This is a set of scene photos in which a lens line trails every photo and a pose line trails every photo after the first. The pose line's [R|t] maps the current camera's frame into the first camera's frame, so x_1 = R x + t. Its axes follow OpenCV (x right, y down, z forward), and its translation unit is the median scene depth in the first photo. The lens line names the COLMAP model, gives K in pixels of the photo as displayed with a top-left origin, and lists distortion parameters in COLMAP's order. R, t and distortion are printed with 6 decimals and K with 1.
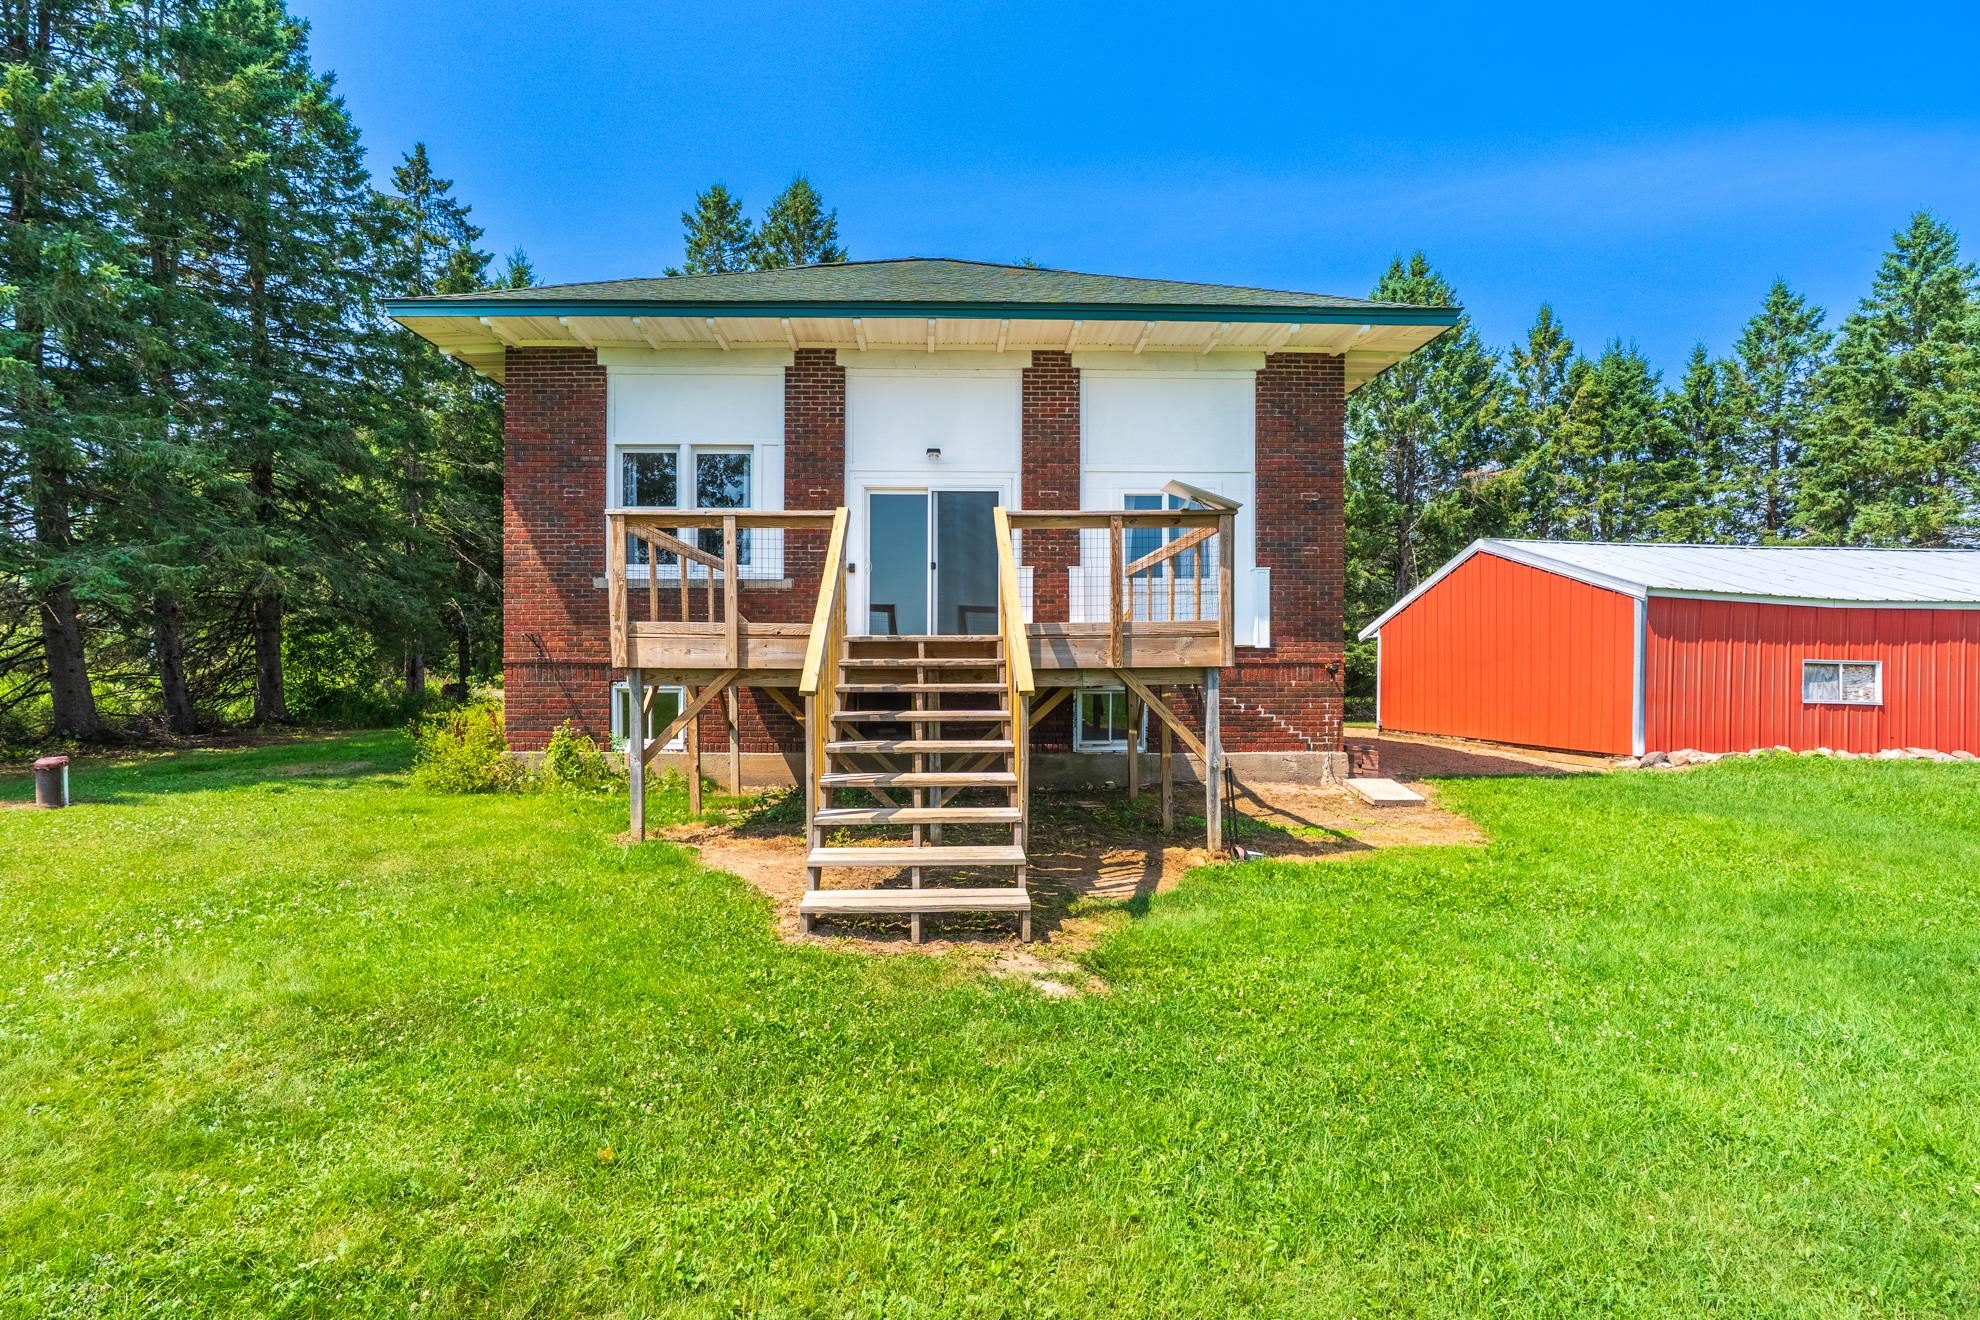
lens RADIAL K [[901.6, 0, 987.3], [0, 901.6, 680.6], [0, 0, 1]] dist [-0.006886, 0.002304]
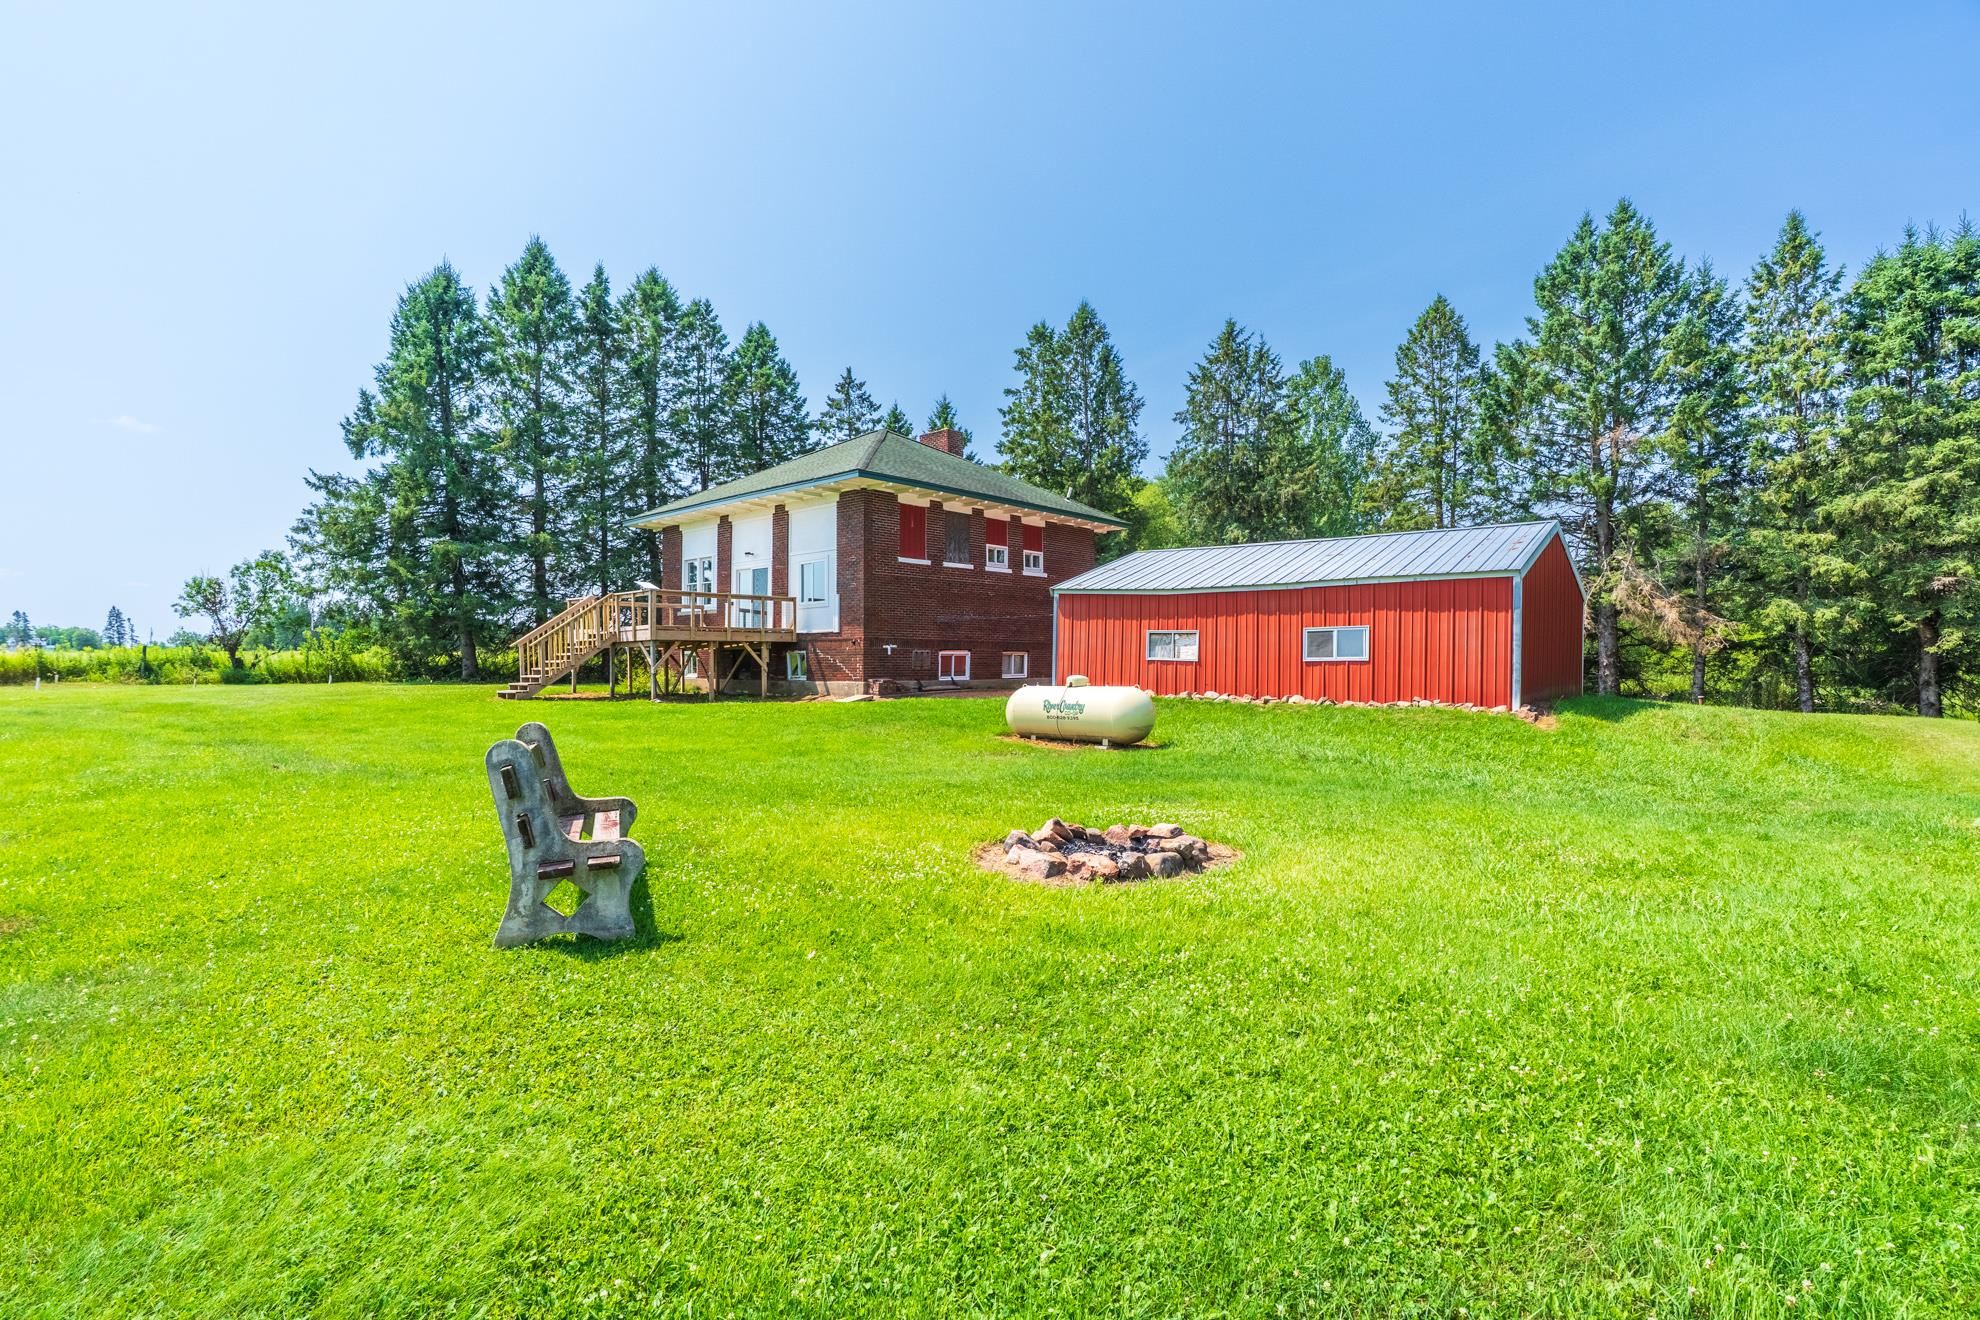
lens RADIAL K [[901.6, 0, 1044.9], [0, 901.6, 656.2], [0, 0, 1]] dist [-0.006886, 0.002304]
pose [[0.755475, -0.007154, -0.655139, 2.052067], [-0.006666, 0.999805, -0.018604, 0.055939], [0.655144, 0.018422, 0.755279, -0.274768]]
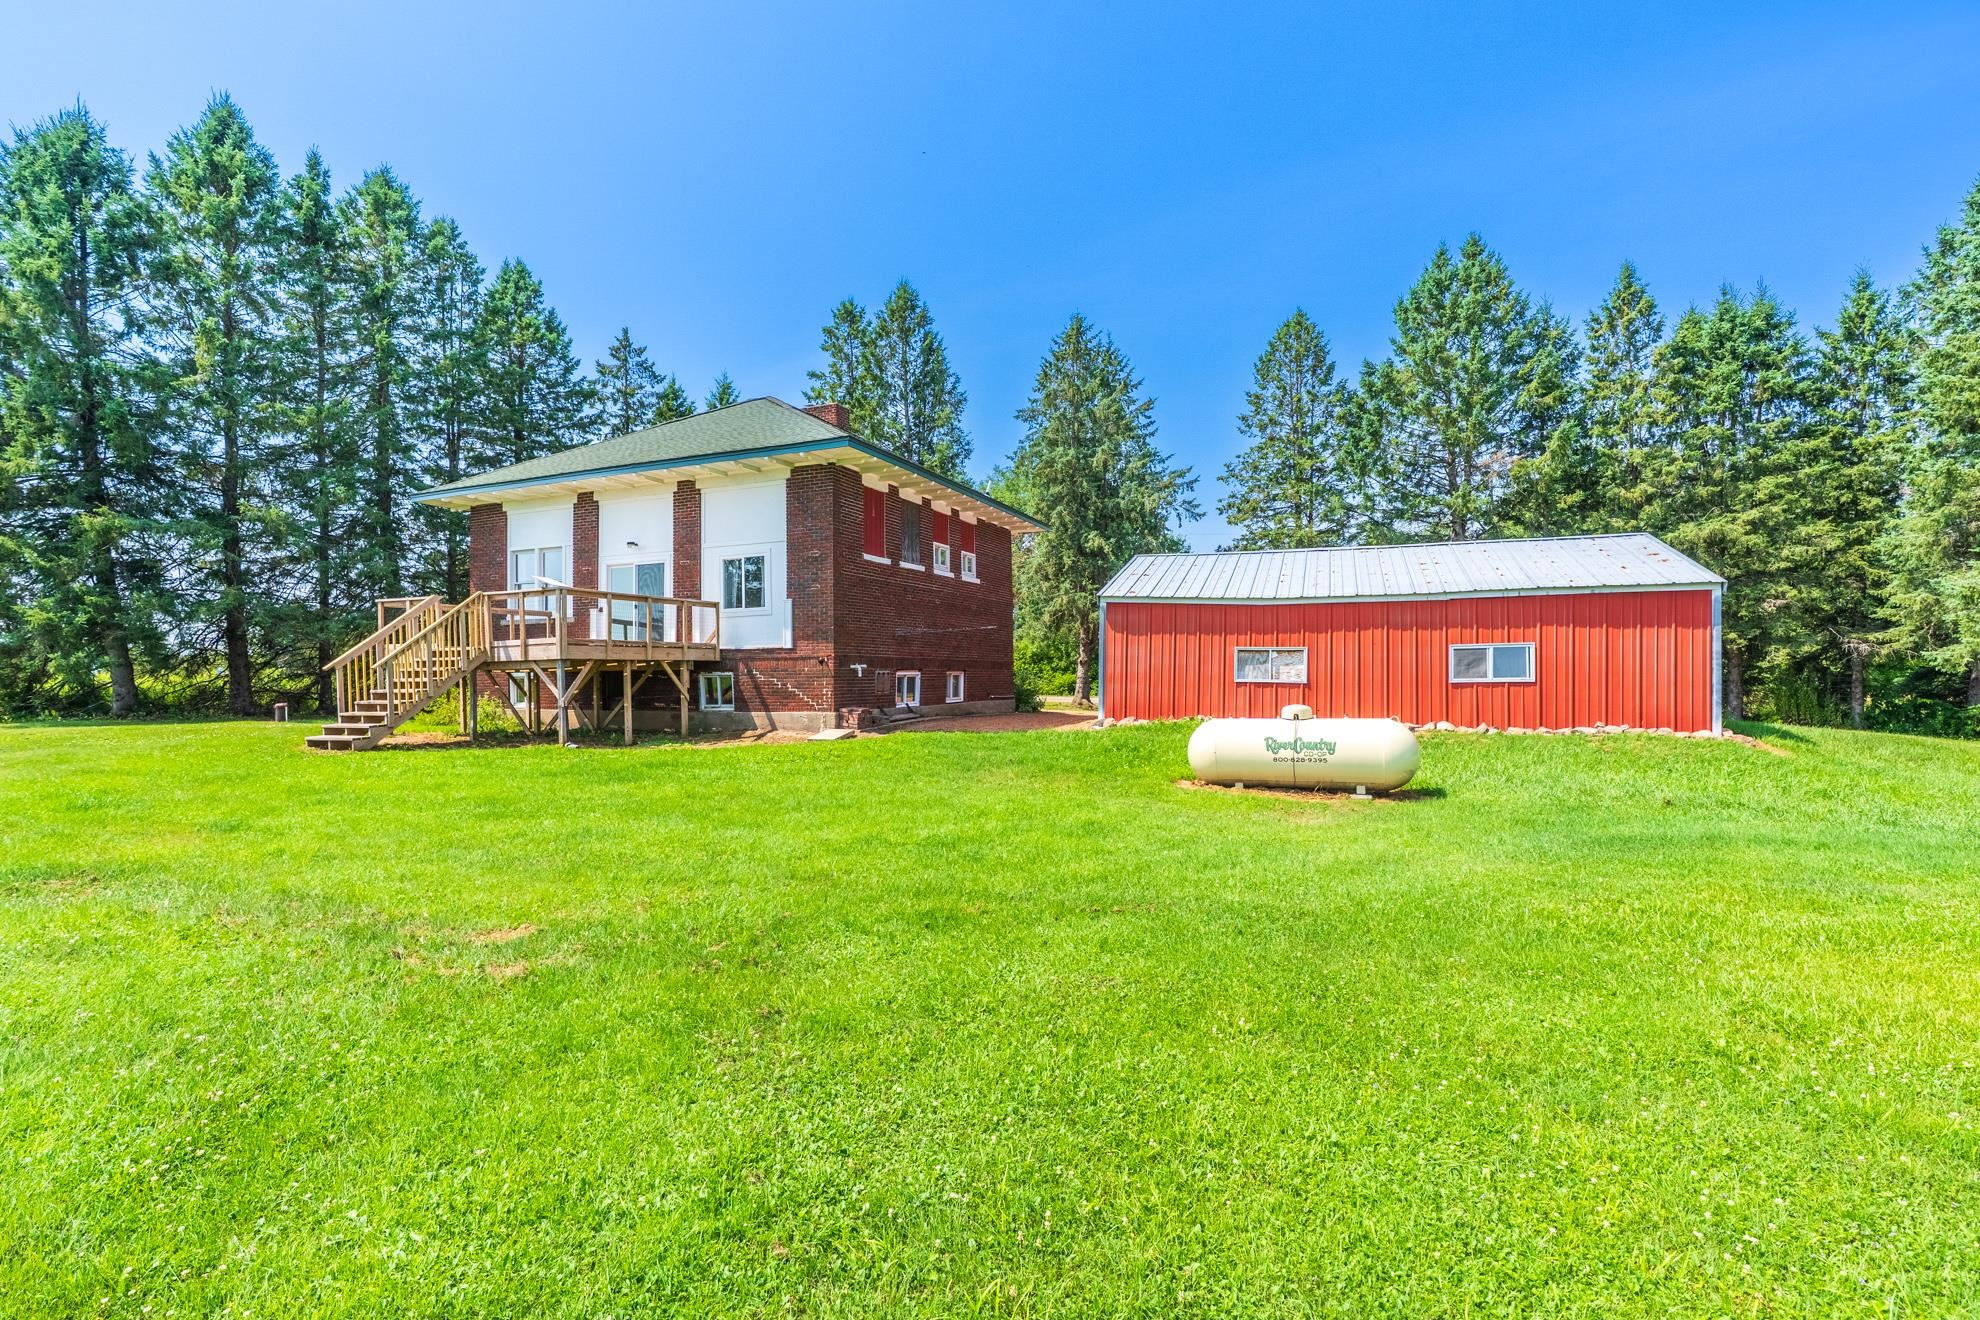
lens RADIAL K [[917.0, 0, 979.4], [0, 917.0, 673.6], [0, 0, 1]] dist [-0.006461, 0.000961]
pose [[0.909057, -0.010849, -0.416530, 1.306379], [0.004808, 0.999868, -0.015550, 0.037098], [0.416643, 0.012133, 0.908989, -0.364102]]
